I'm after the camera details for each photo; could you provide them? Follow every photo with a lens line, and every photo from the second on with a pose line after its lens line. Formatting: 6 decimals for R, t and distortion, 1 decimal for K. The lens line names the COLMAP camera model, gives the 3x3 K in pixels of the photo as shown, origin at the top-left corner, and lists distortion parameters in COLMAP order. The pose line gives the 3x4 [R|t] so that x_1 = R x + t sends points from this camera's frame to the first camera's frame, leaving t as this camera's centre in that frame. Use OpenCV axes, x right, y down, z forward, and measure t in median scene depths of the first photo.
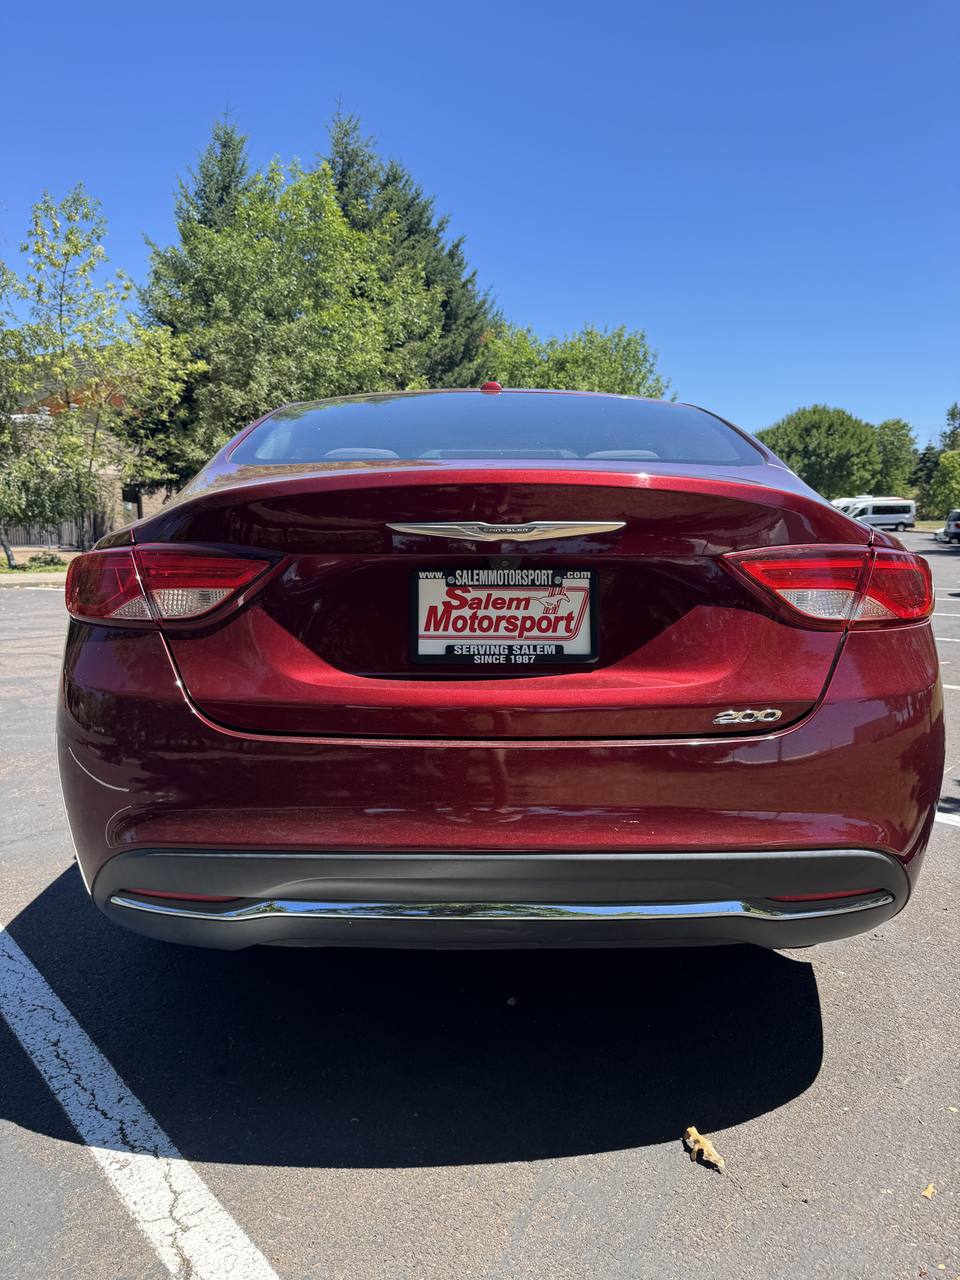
lens RADIAL K [[906.9, 0, 480.0], [0, 906.9, 640.0], [0, 0, 1]] dist [0.009106, 0.002568]
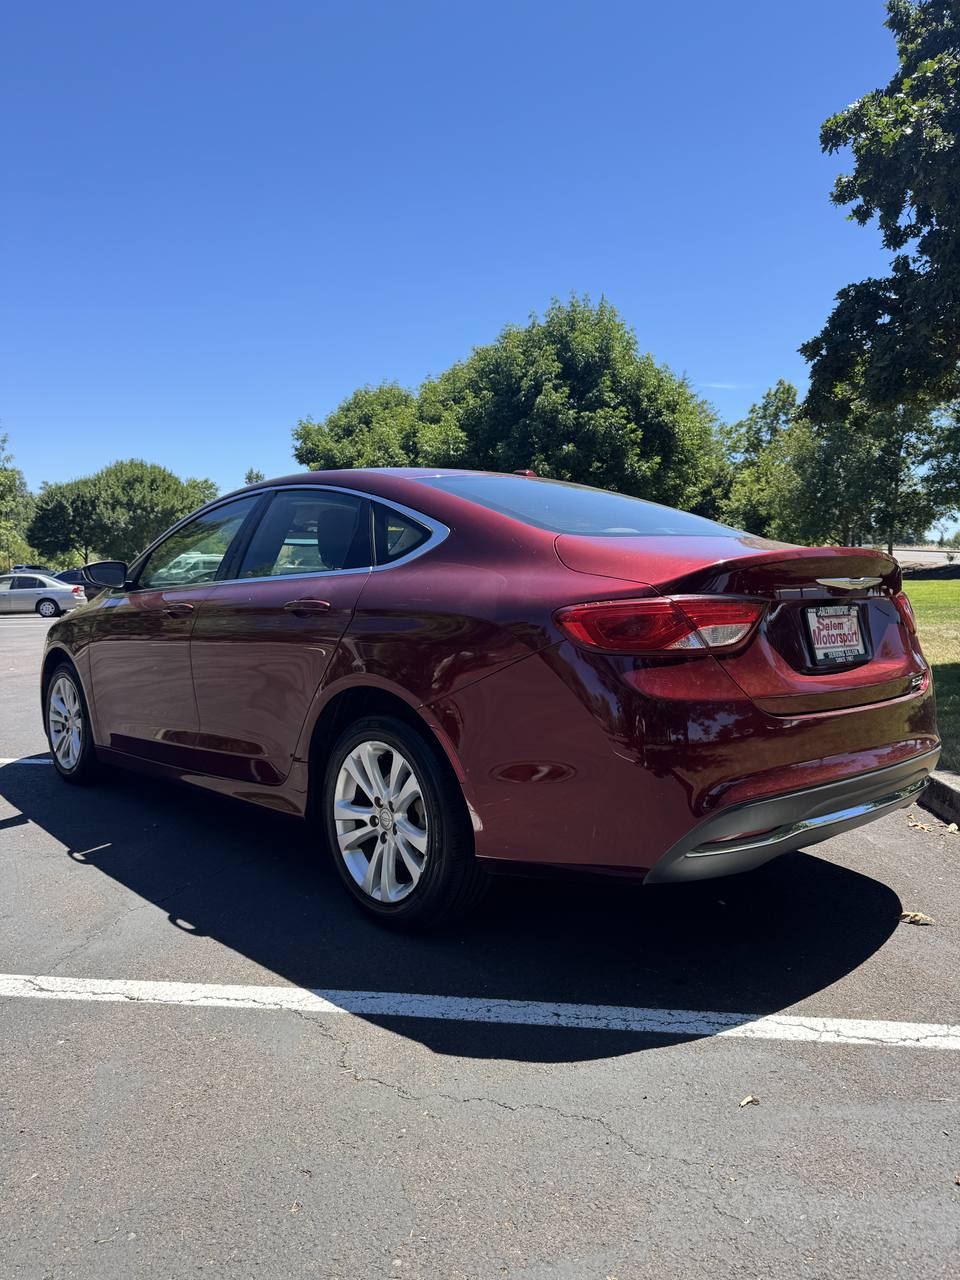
lens RADIAL K [[895.6, 0, 482.7], [0, 895.6, 661.7], [0, 0, 1]] dist [0.003858, -0.000887]
pose [[0.739513, -0.061217, 0.670353, -1.311184], [0.082071, 0.996626, 0.000474, -0.024783], [-0.668121, 0.054666, 0.742042, 0.175044]]
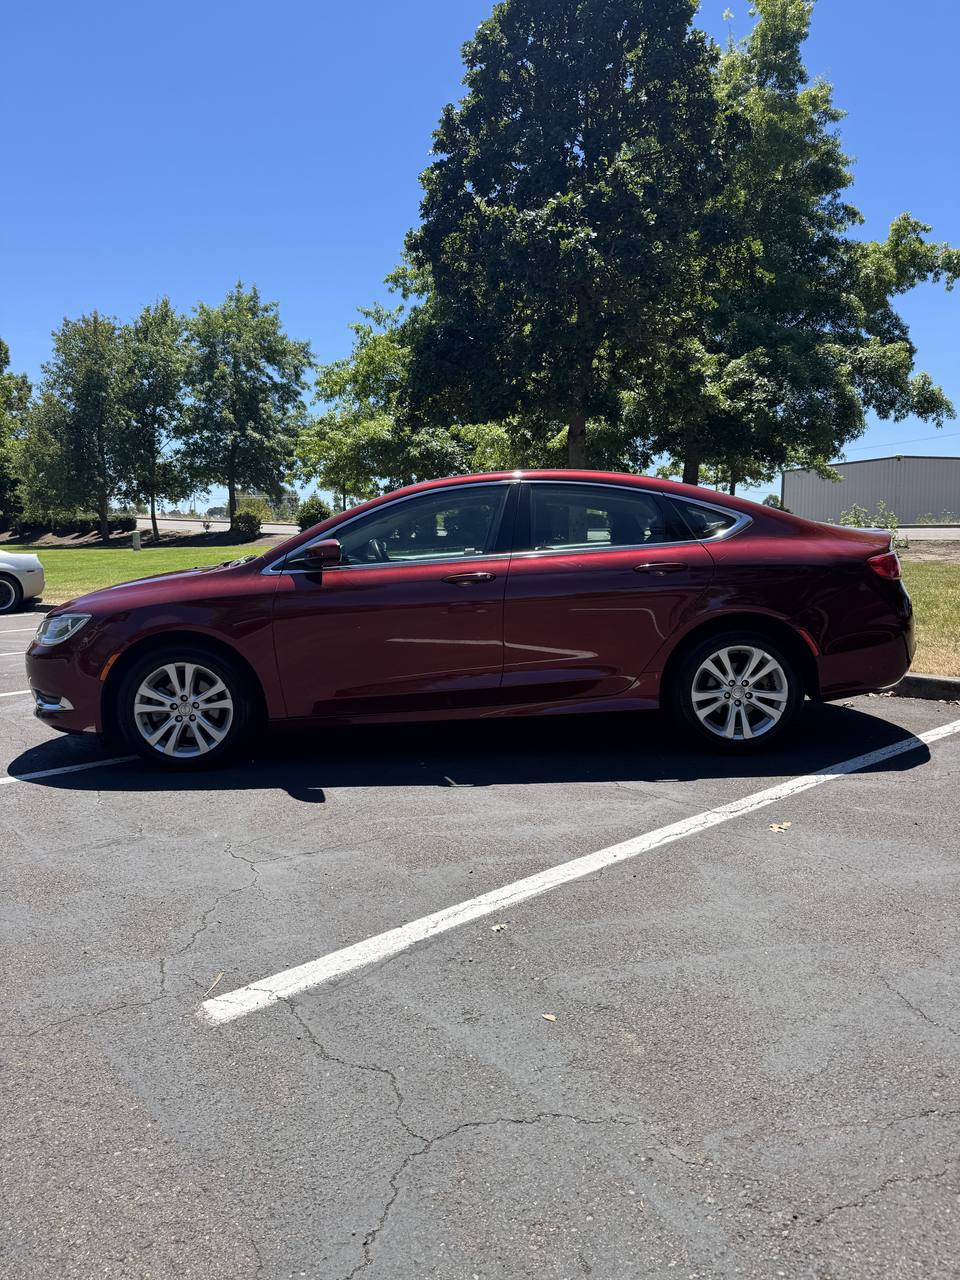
lens RADIAL K [[906.9, 0, 480.0], [0, 906.9, 640.0], [0, 0, 1]] dist [0.009106, 0.002568]
pose [[-0.010145, -0.108718, 0.994021, -2.913999], [0.140434, 0.984065, 0.109063, -0.286887], [-0.990038, 0.140701, 0.005285, 2.065810]]
